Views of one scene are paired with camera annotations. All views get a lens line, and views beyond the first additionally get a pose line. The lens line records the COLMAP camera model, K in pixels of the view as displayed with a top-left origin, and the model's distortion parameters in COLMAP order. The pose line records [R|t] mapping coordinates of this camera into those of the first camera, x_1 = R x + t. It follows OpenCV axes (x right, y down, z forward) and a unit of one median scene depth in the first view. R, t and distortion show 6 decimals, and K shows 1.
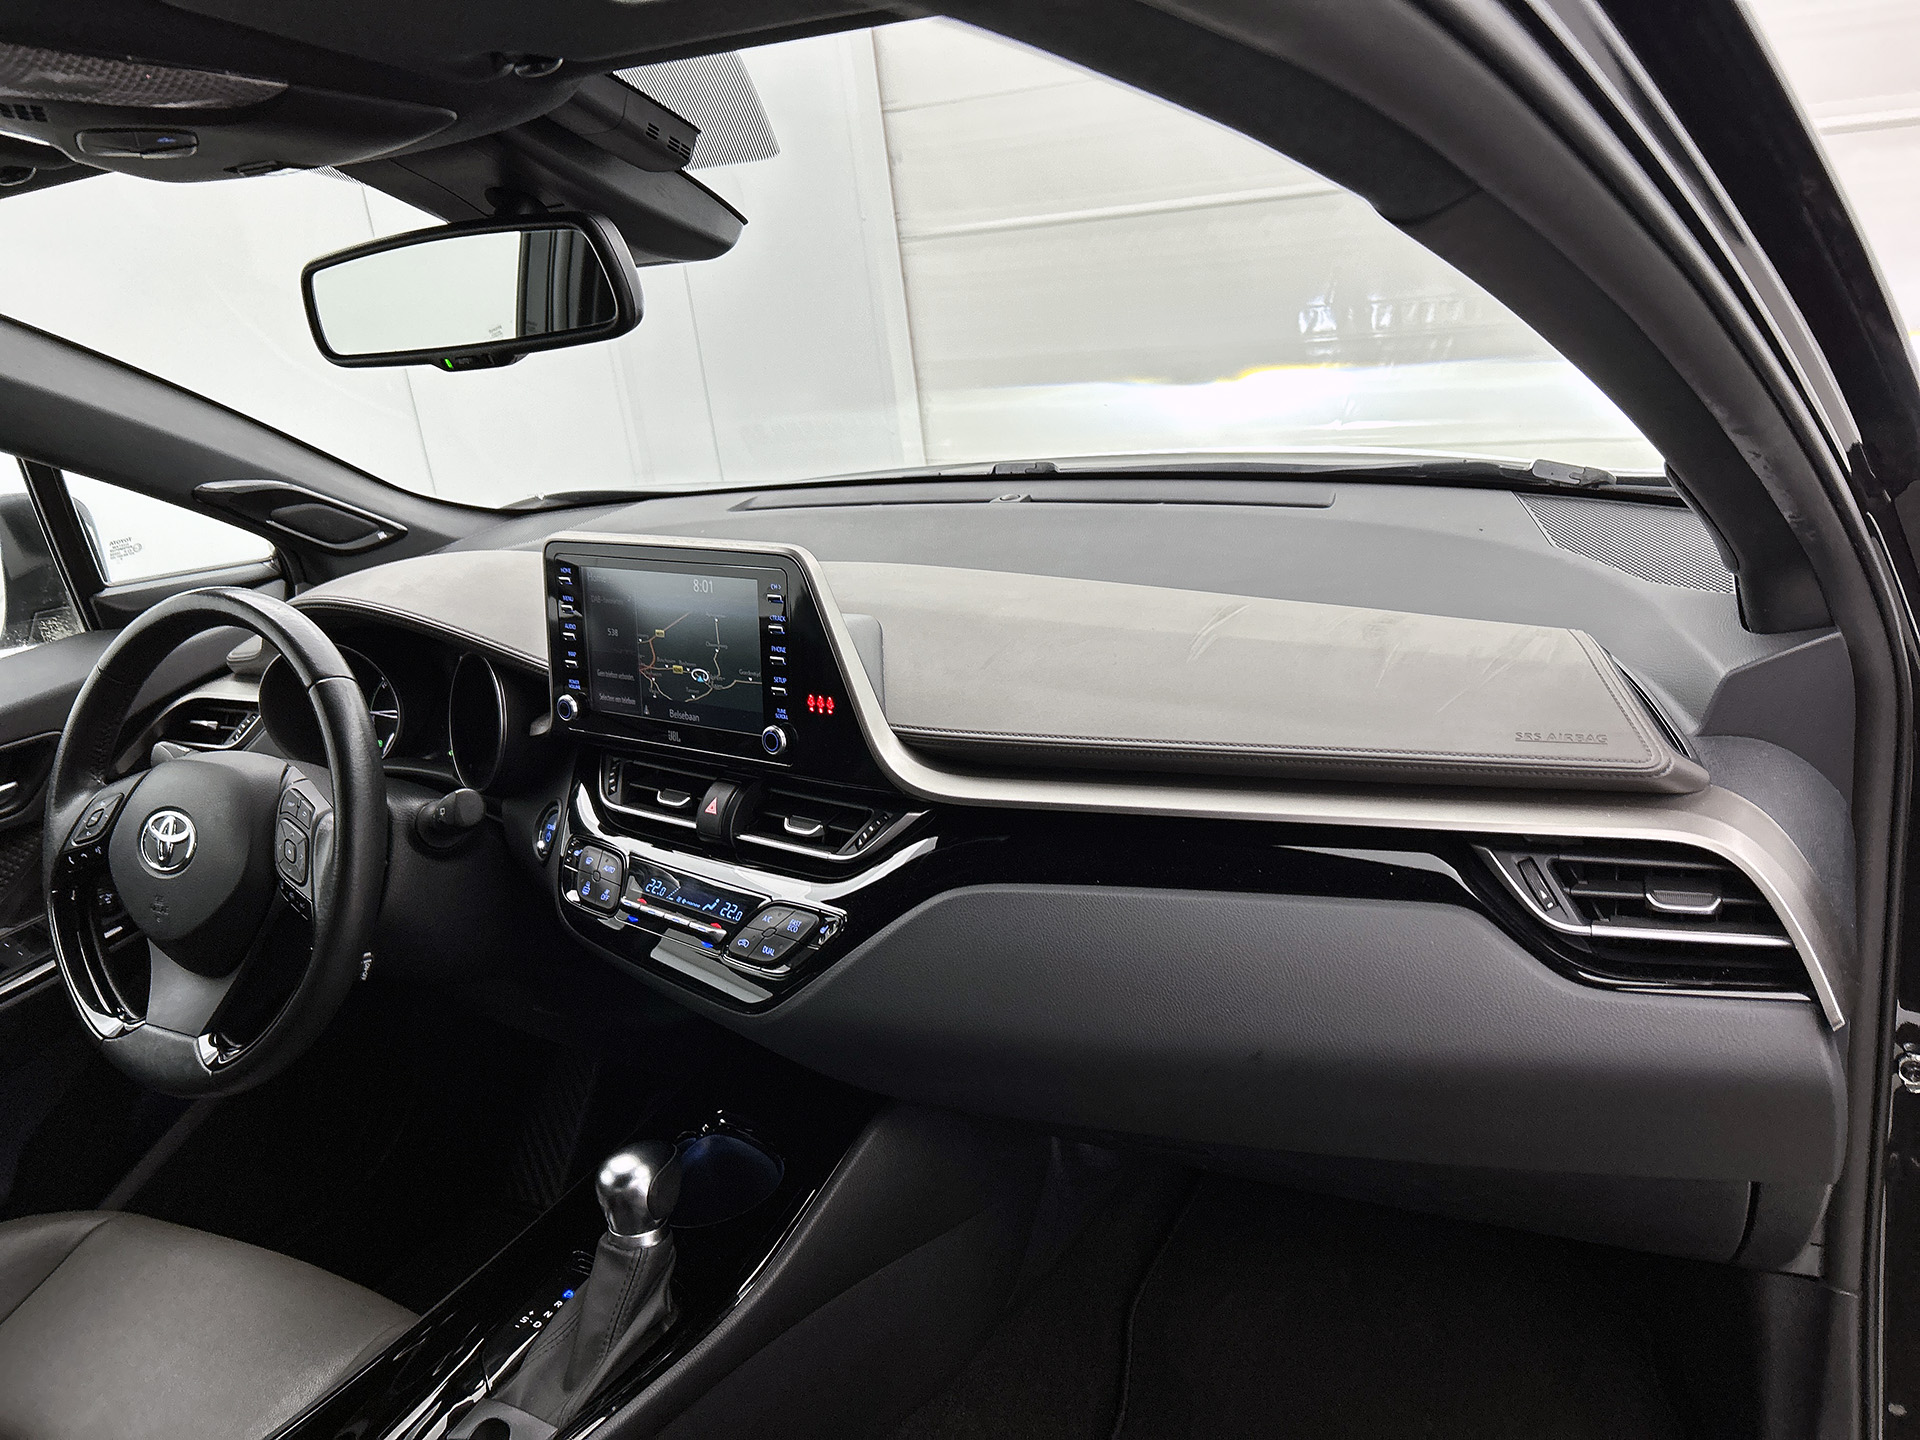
lens RADIAL K [[1499.2, 0, 921.7], [0, 1499.2, 698.7], [0, 0, 1]] dist [0.062473, -0.065214]
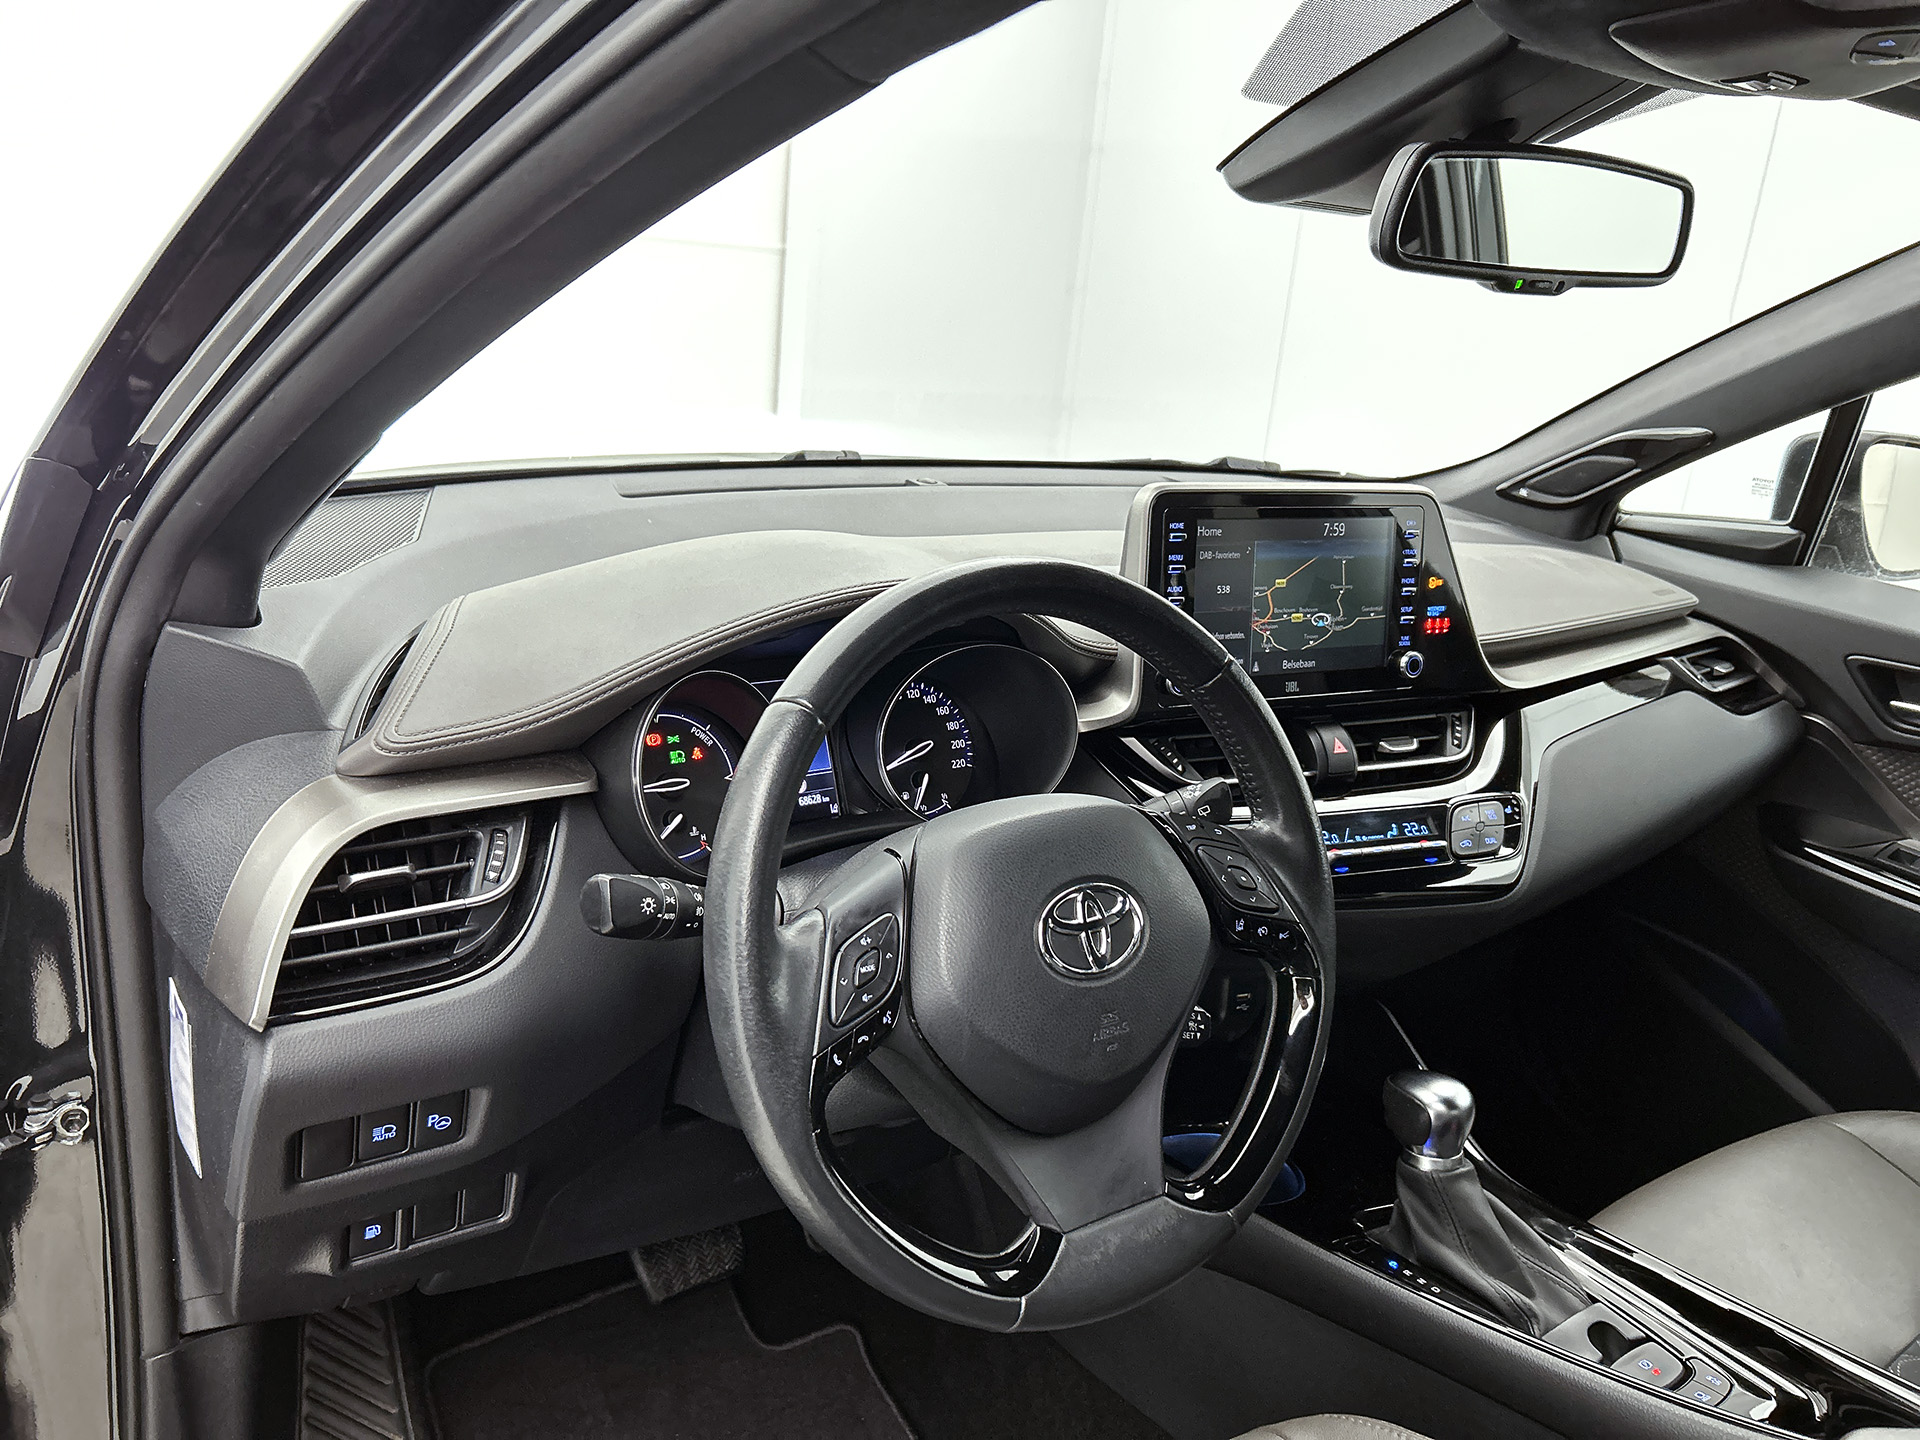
lens RADIAL K [[1499.2, 0, 953.3], [0, 1499.2, 723.8], [0, 0, 1]] dist [0.062473, -0.065214]
pose [[0.391813, -0.124398, 0.911596, -1.155050], [0.156420, 0.985399, 0.067239, -0.052299], [-0.906650, 0.116246, 0.405551, 0.808808]]
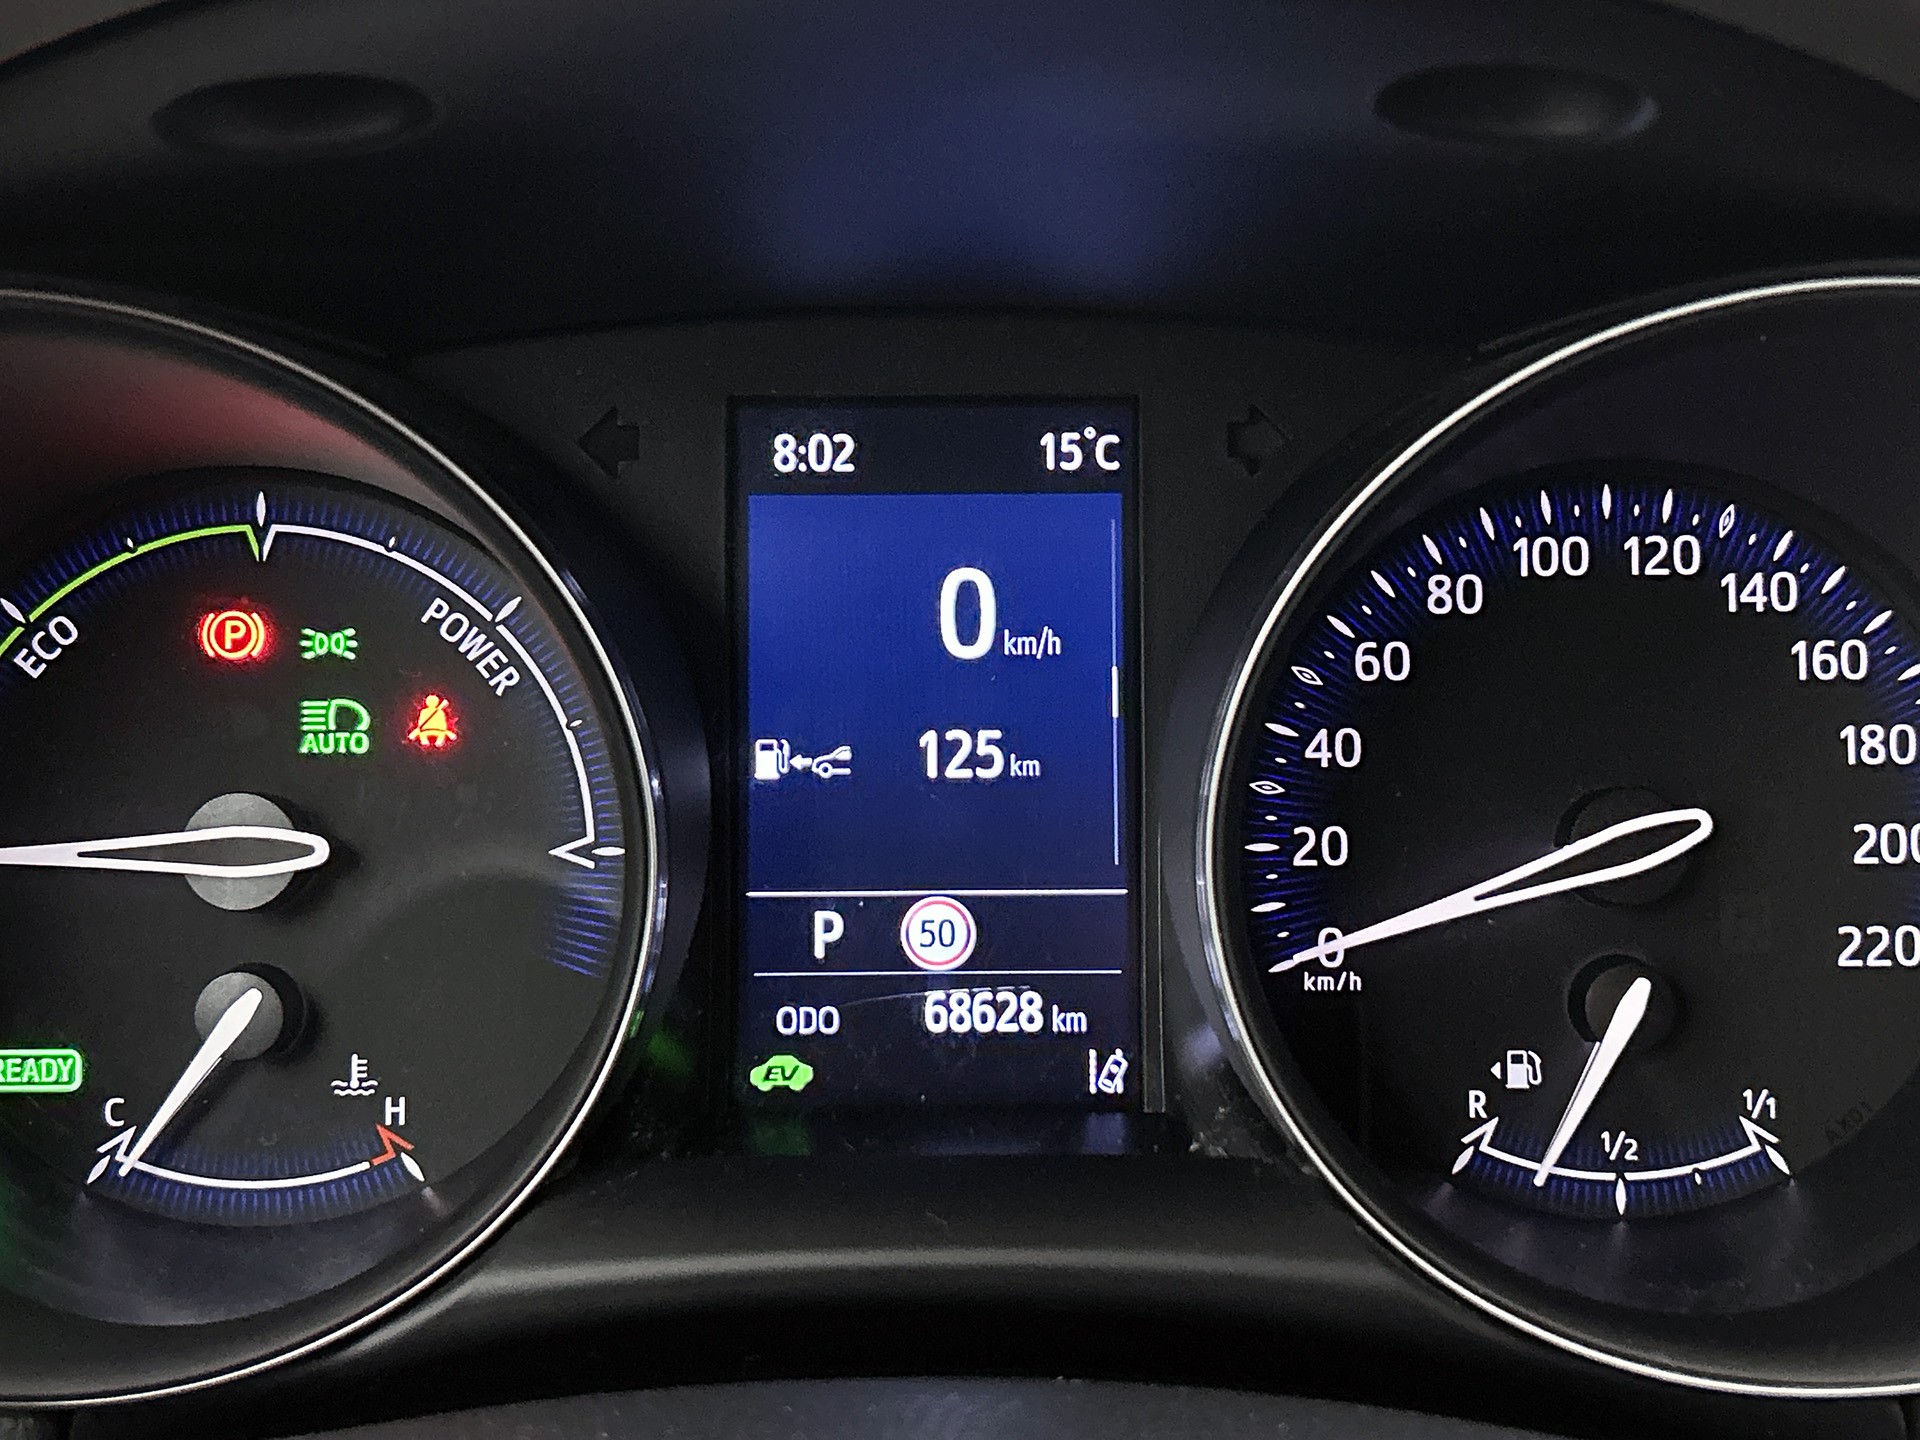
lens RADIAL K [[2671.7, 0, 964.9], [0, 2671.7, 722.5], [0, 0, 1]] dist [0.069965, 0.000000]
pose [[0.853529, -0.077312, 0.515278, -0.546461], [0.064109, 0.996999, 0.043397, -0.010797], [-0.517087, -0.004007, 0.855924, 0.973241]]
